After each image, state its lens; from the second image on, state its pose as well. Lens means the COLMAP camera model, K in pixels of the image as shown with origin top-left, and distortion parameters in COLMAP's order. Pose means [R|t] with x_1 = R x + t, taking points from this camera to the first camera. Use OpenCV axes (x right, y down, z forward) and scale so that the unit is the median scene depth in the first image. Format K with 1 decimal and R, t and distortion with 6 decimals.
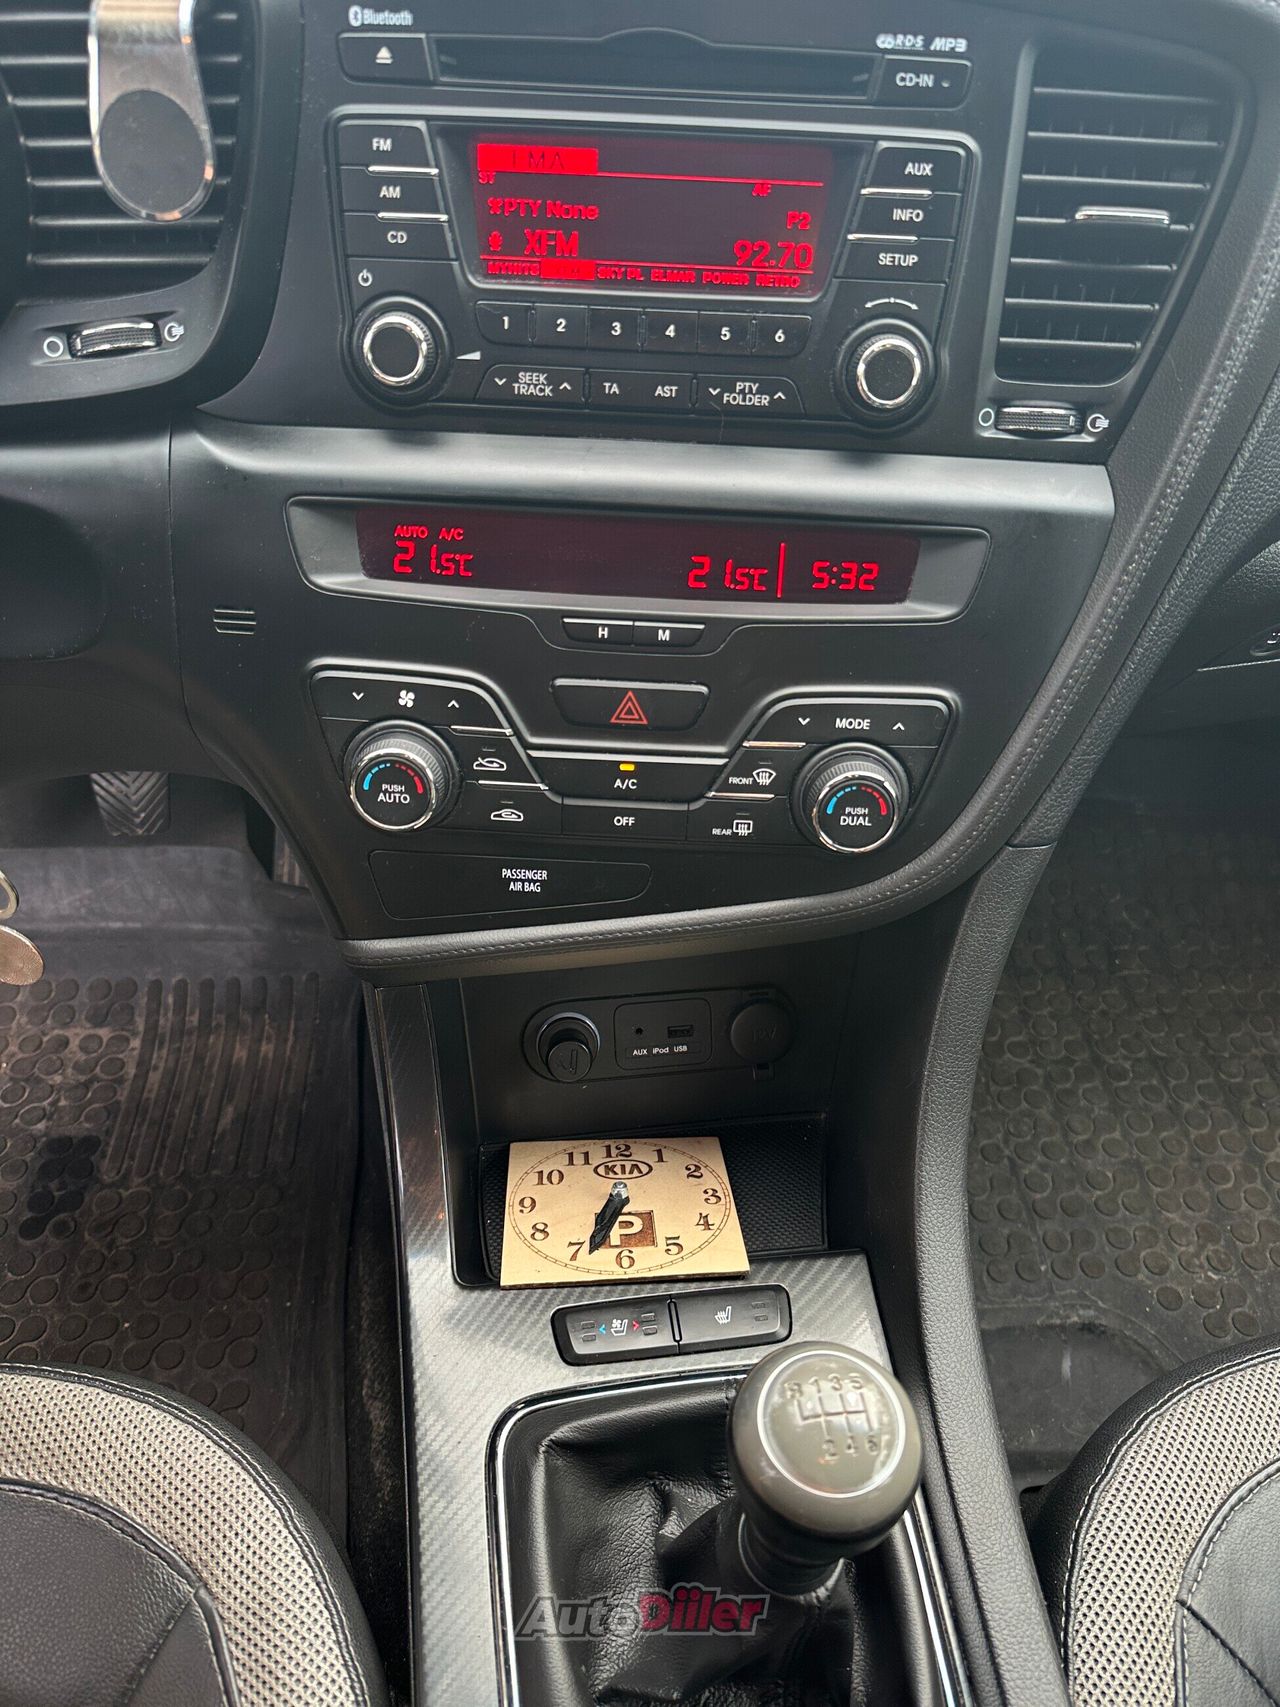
lens RADIAL K [[1201.7, 0, 633.6], [0, 1201.7, 852.2], [0, 0, 1]] dist [0.038952, -0.049922]
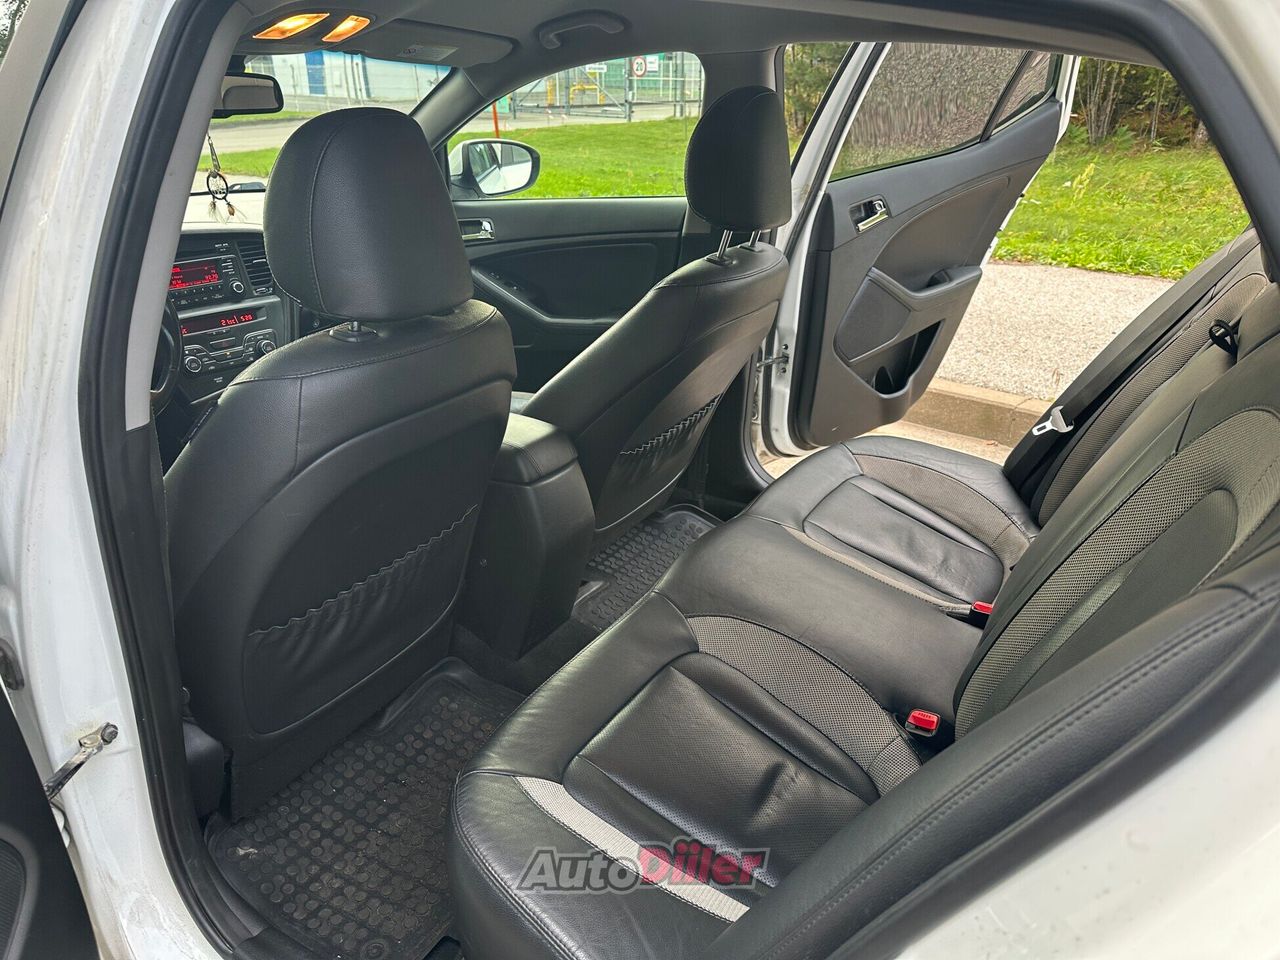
lens RADIAL K [[901.1, 0, 637.3], [0, 901.1, 487.4], [0, 0, 1]] dist [0.038952, -0.049922]
pose [[0.620375, -0.347157, 0.703290, -2.149104], [0.551959, 0.830305, -0.077032, 1.953755], [-0.557203, 0.435976, 0.706717, -3.018342]]
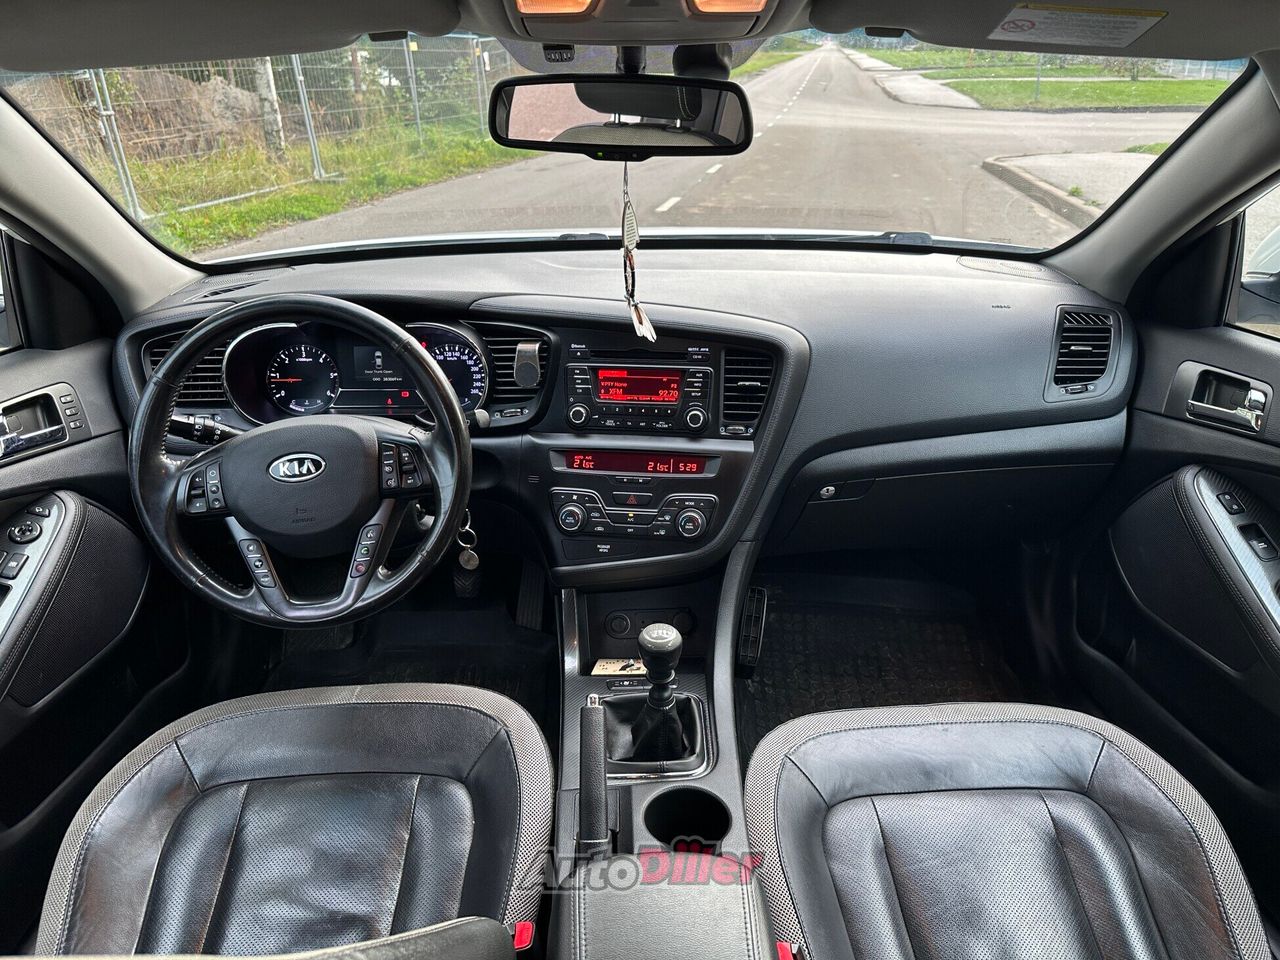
lens RADIAL K [[901.1, 0, 660.4], [0, 901.1, 488.1], [0, 0, 1]] dist [0.038952, -0.049922]
pose [[0.995744, -0.000815, -0.092157, 0.354098], [-0.029740, 0.943622, -0.329686, 0.795740], [0.087230, 0.331024, 0.939582, -1.716979]]
